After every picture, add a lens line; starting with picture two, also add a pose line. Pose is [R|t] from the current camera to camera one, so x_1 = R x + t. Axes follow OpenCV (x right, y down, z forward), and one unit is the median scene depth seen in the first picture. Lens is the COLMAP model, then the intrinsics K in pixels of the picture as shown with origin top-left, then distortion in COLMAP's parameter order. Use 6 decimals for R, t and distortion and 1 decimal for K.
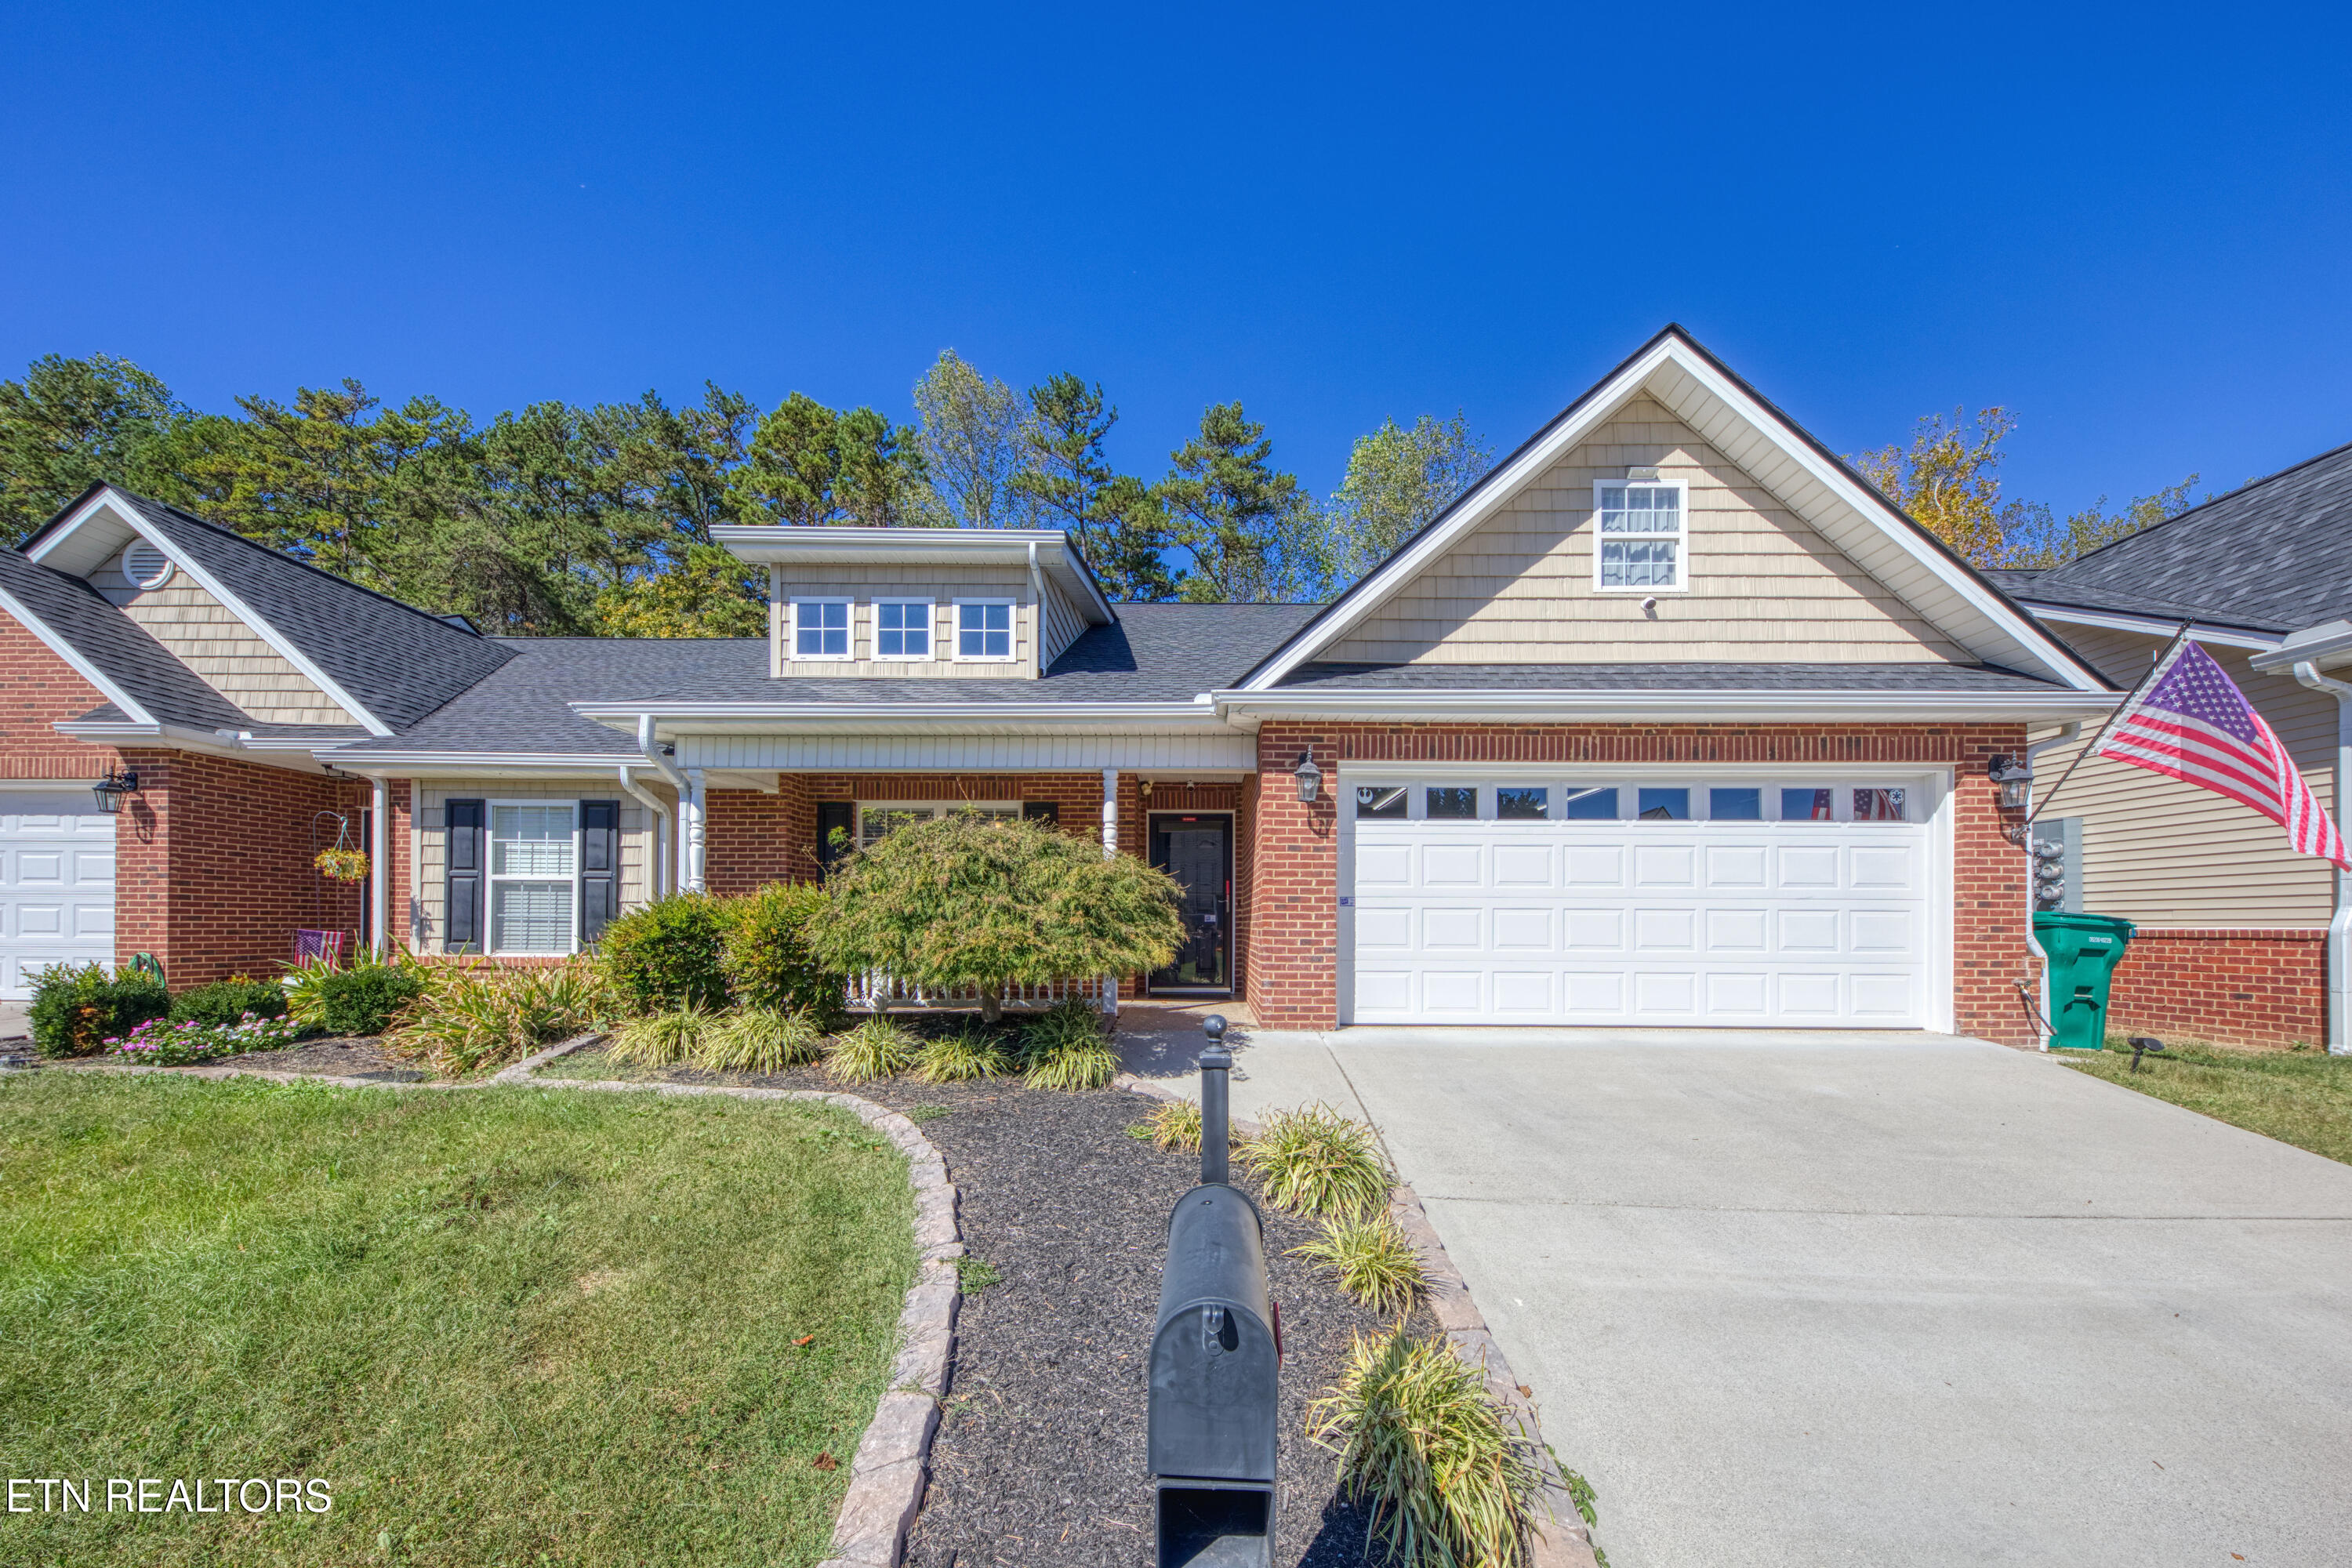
lens RADIAL K [[818.6, 0, 1212.4], [0, 818.6, 922.8], [0, 0, 1]] dist [0.012937, -0.003679]
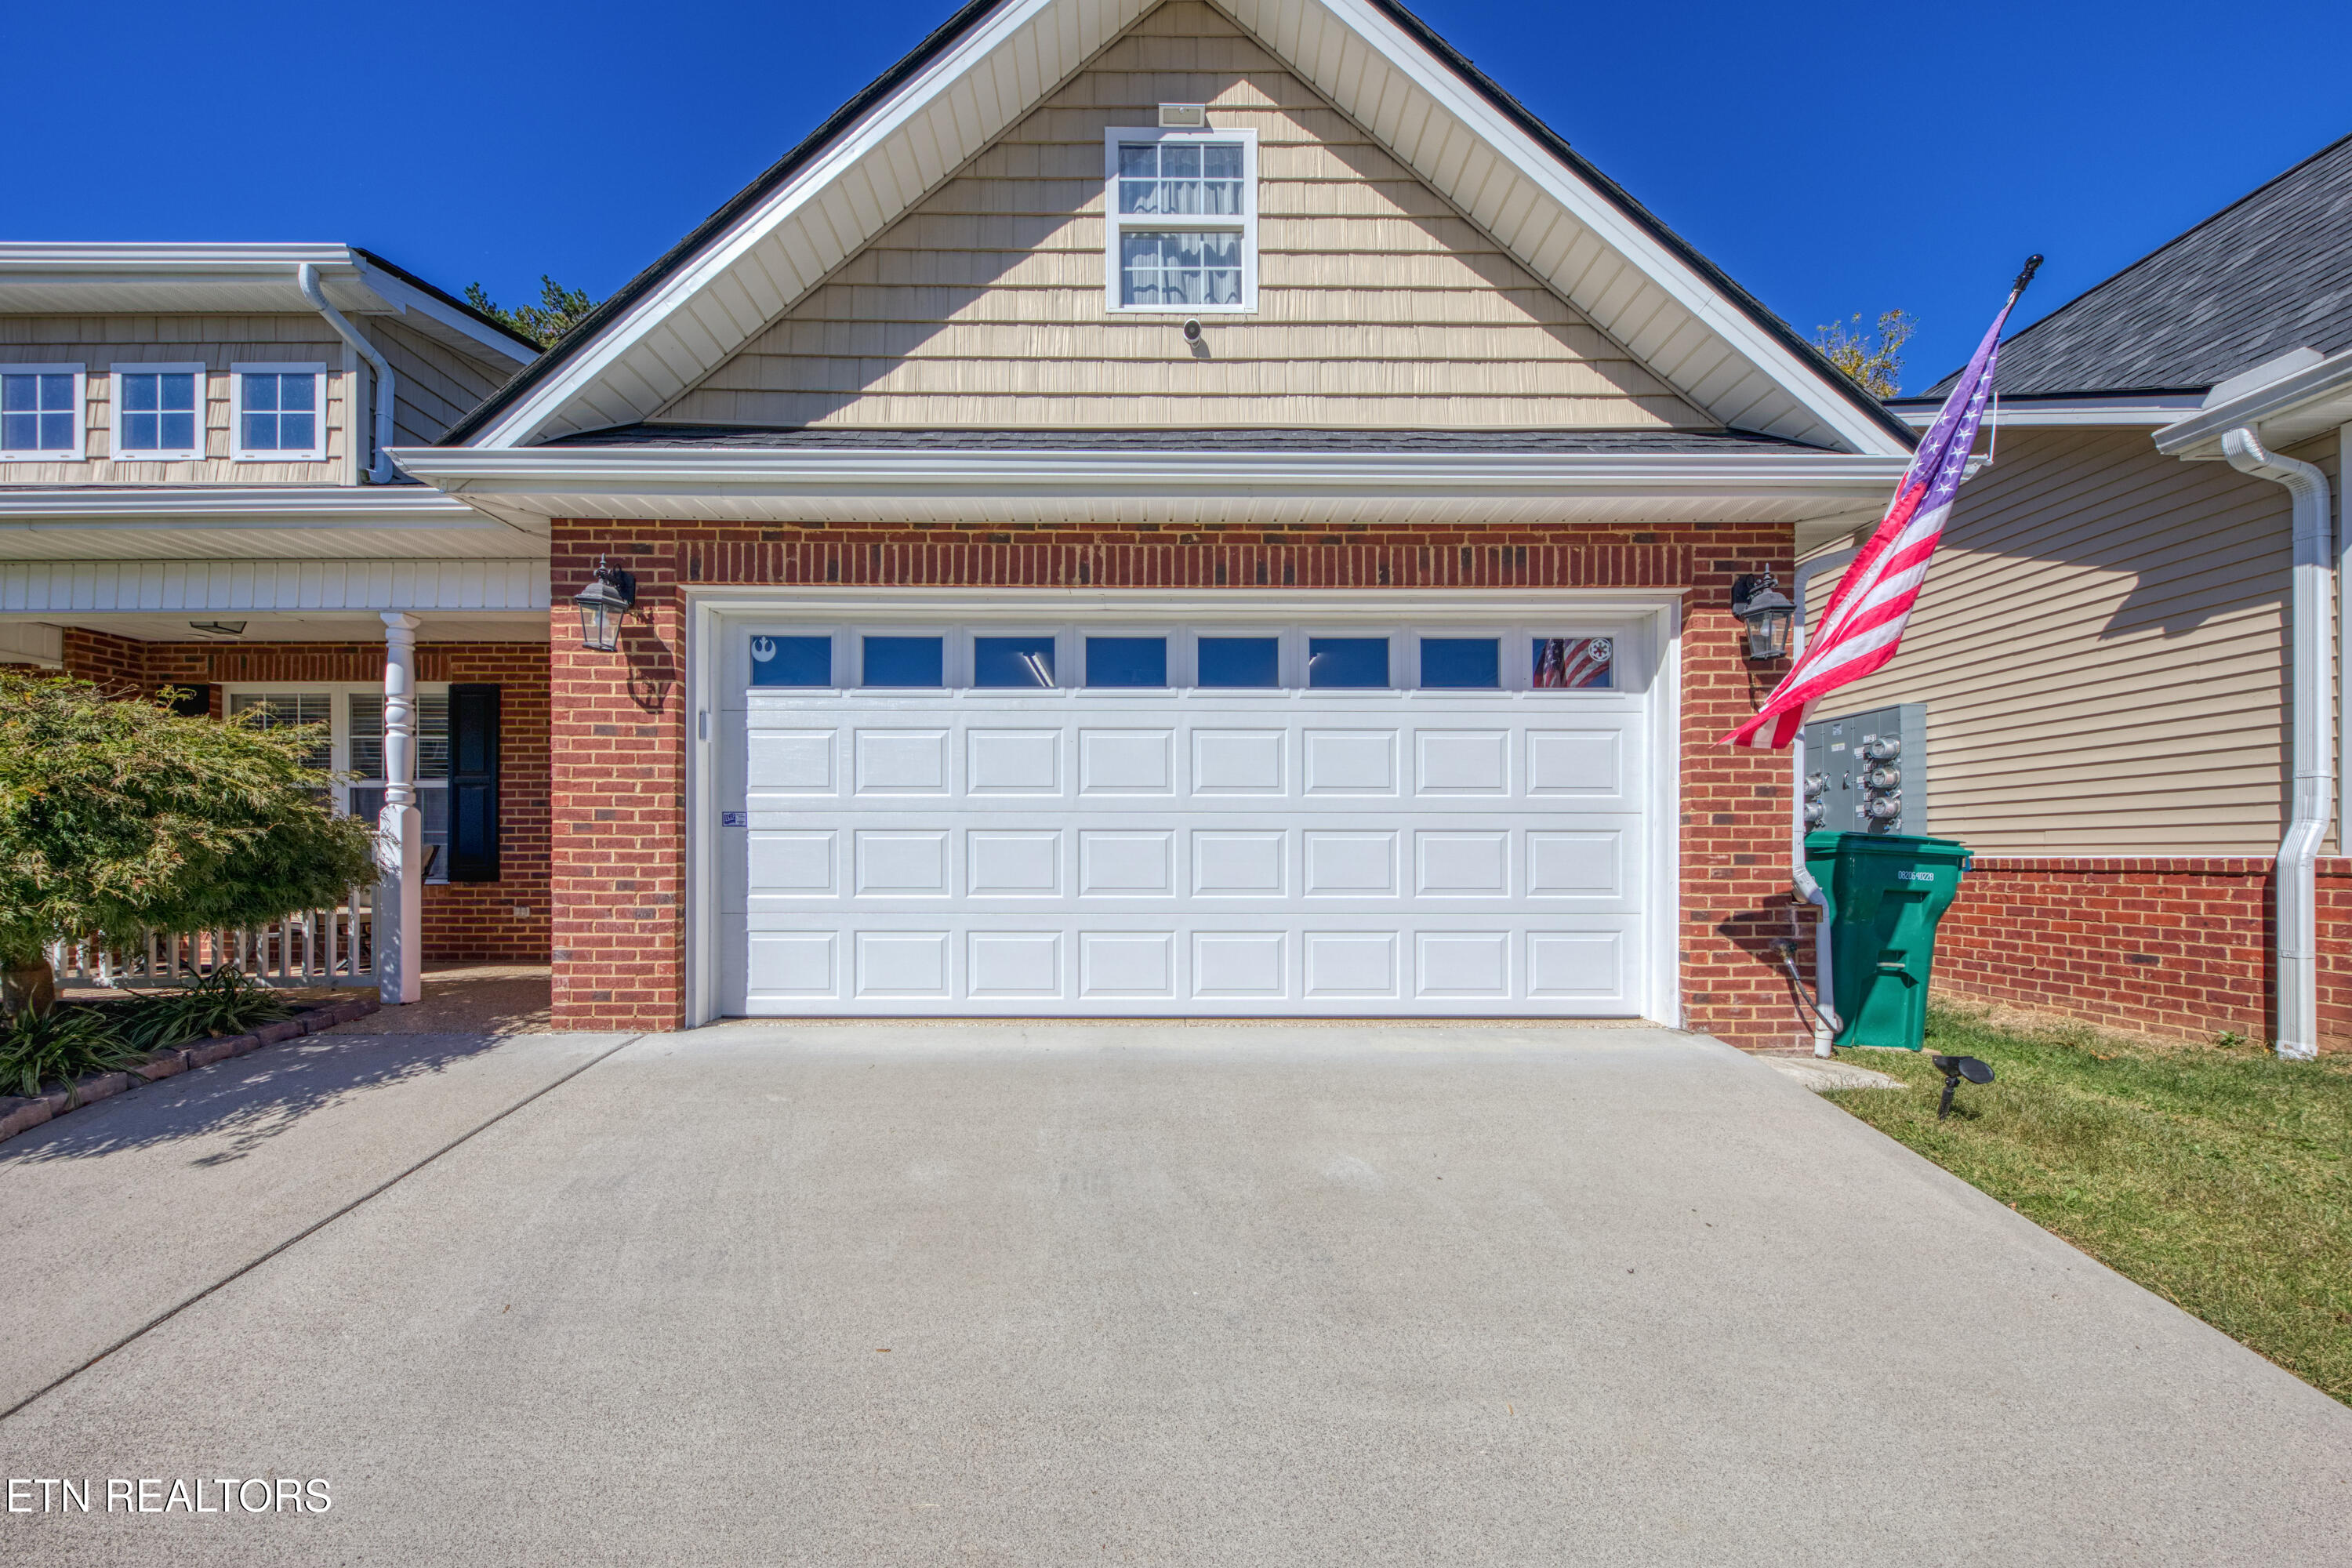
lens RADIAL K [[818.6, 0, 1151.5], [0, 818.6, 857.4], [0, 0, 1]] dist [0.012937, -0.003679]
pose [[0.999908, -0.004032, 0.012916, 0.487540], [0.003986, 0.999986, 0.003562, 0.002132], [-0.012930, -0.003510, 0.999910, 0.383578]]
